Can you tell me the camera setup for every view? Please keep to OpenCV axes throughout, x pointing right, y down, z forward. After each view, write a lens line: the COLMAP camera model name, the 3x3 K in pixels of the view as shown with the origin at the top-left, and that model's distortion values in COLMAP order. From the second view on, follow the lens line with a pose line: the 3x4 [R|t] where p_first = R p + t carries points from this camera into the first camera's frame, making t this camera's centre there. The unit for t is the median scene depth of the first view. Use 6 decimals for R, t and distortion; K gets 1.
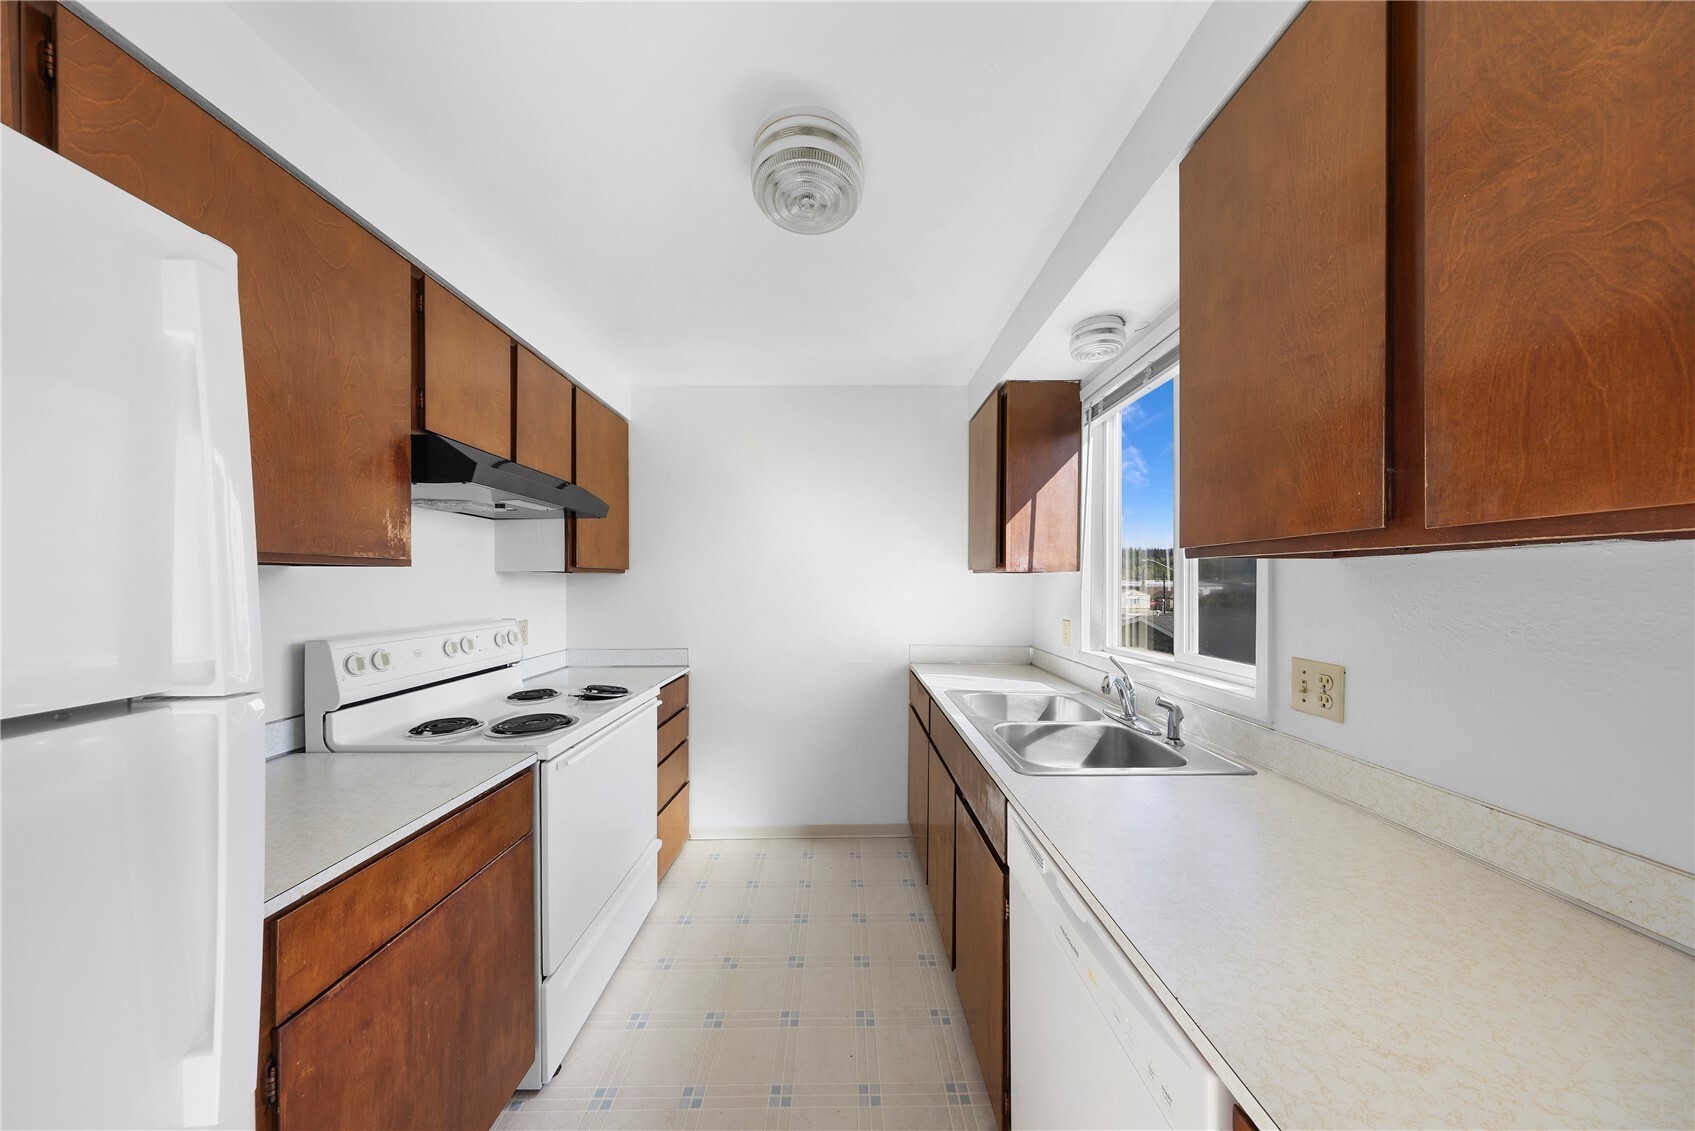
lens RADIAL K [[508.0, 0, 847.9], [0, 508.0, 583.5], [0, 0, 1]] dist [0.001423, -0.000010]
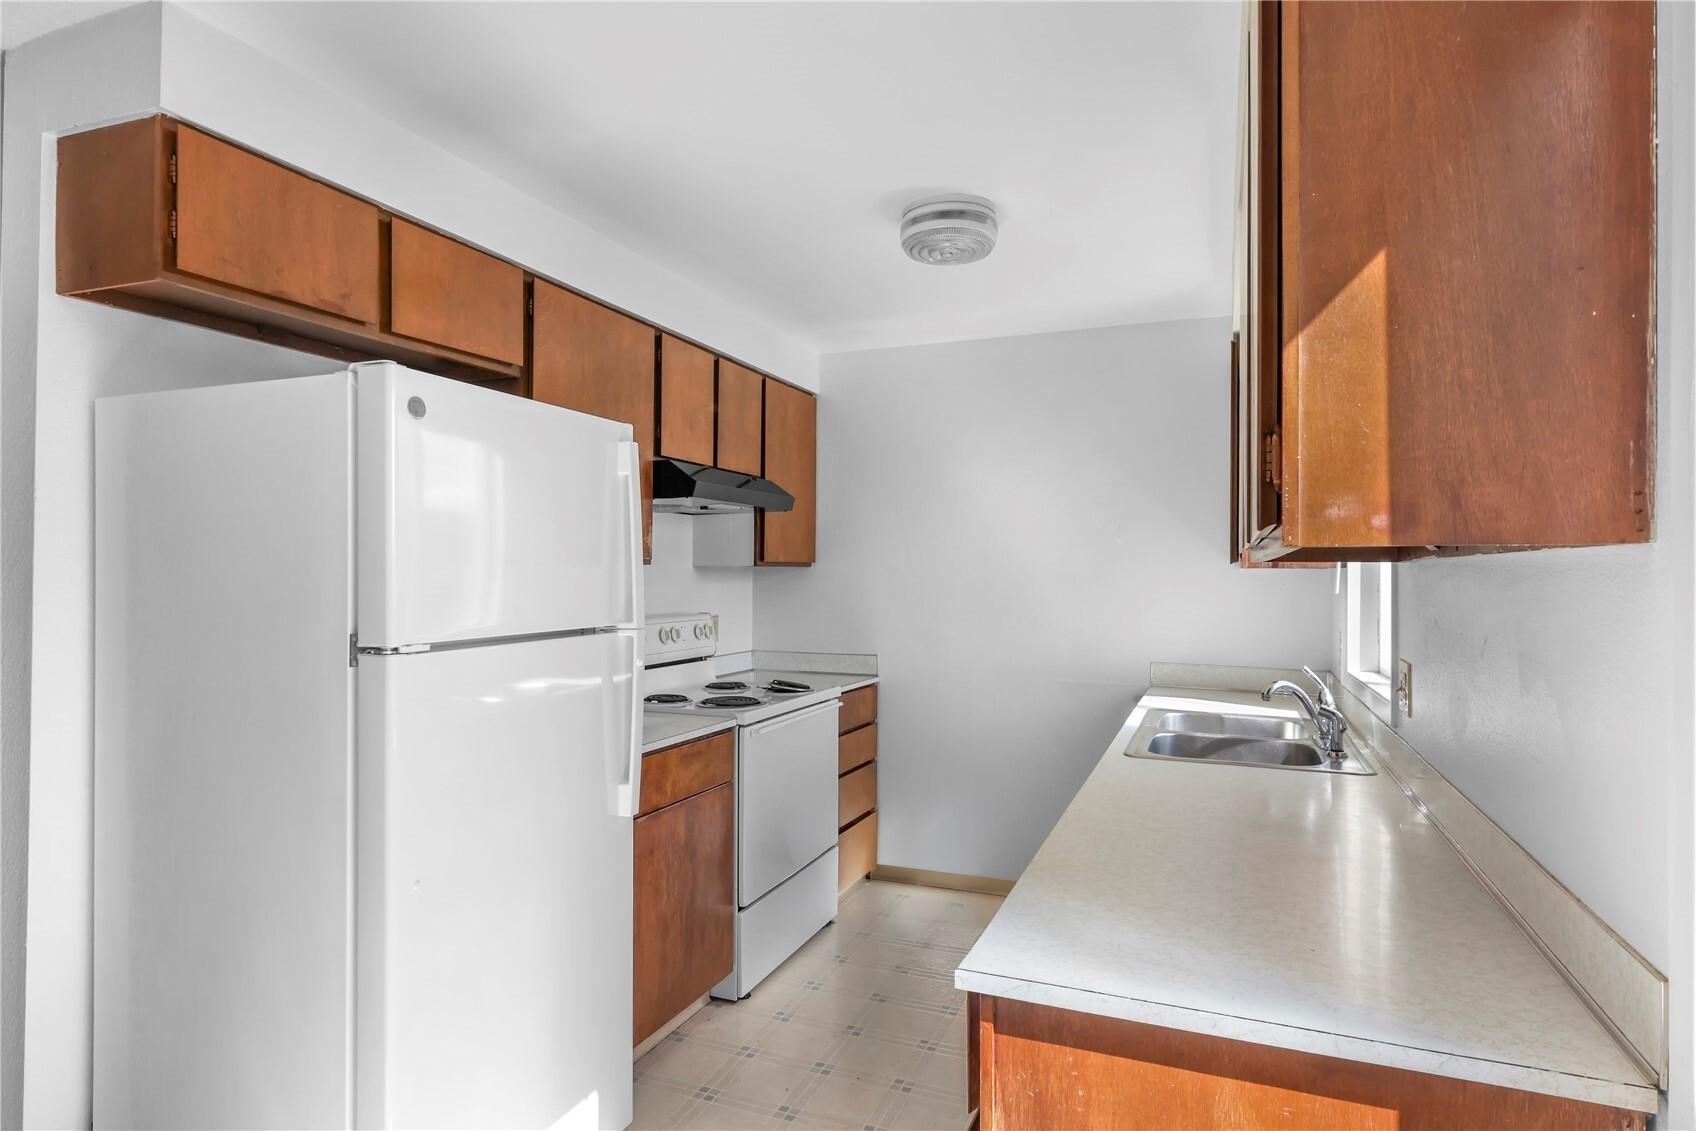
lens RADIAL K [[947.3, 0, 840.5], [0, 947.3, 557.7], [0, 0, 1]] dist [0.005931, -0.004192]
pose [[0.921344, 0.000115, -0.388748, 0.334814], [-0.008929, 0.999742, -0.020867, -0.003545], [0.388645, 0.022697, 0.921108, -0.672426]]
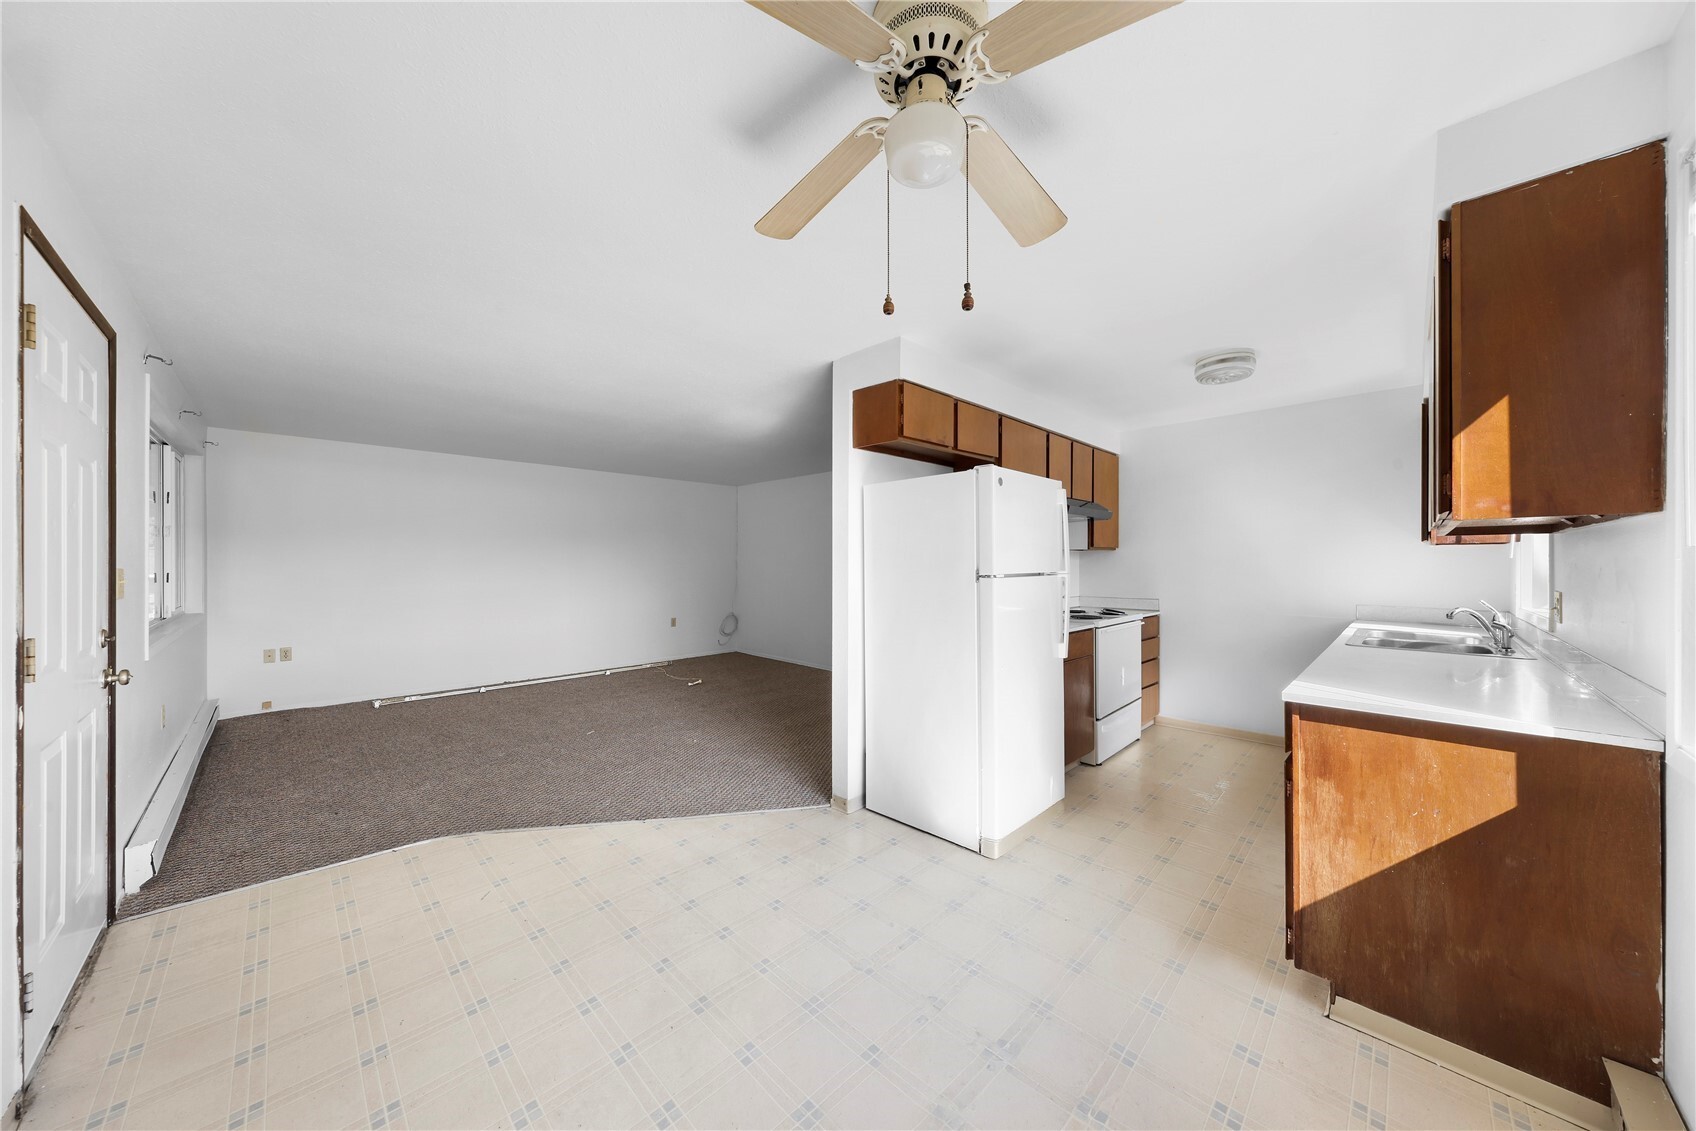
lens RADIAL K [[571.8, 0, 835.9], [0, 571.8, 561.3], [0, 0, 1]] dist [0.001128, 0.000389]
pose [[0.693824, -0.002400, -0.720141, 0.335656], [-0.003333, 0.999973, -0.006544, 0.038316], [0.720137, 0.006940, 0.693797, -1.202754]]
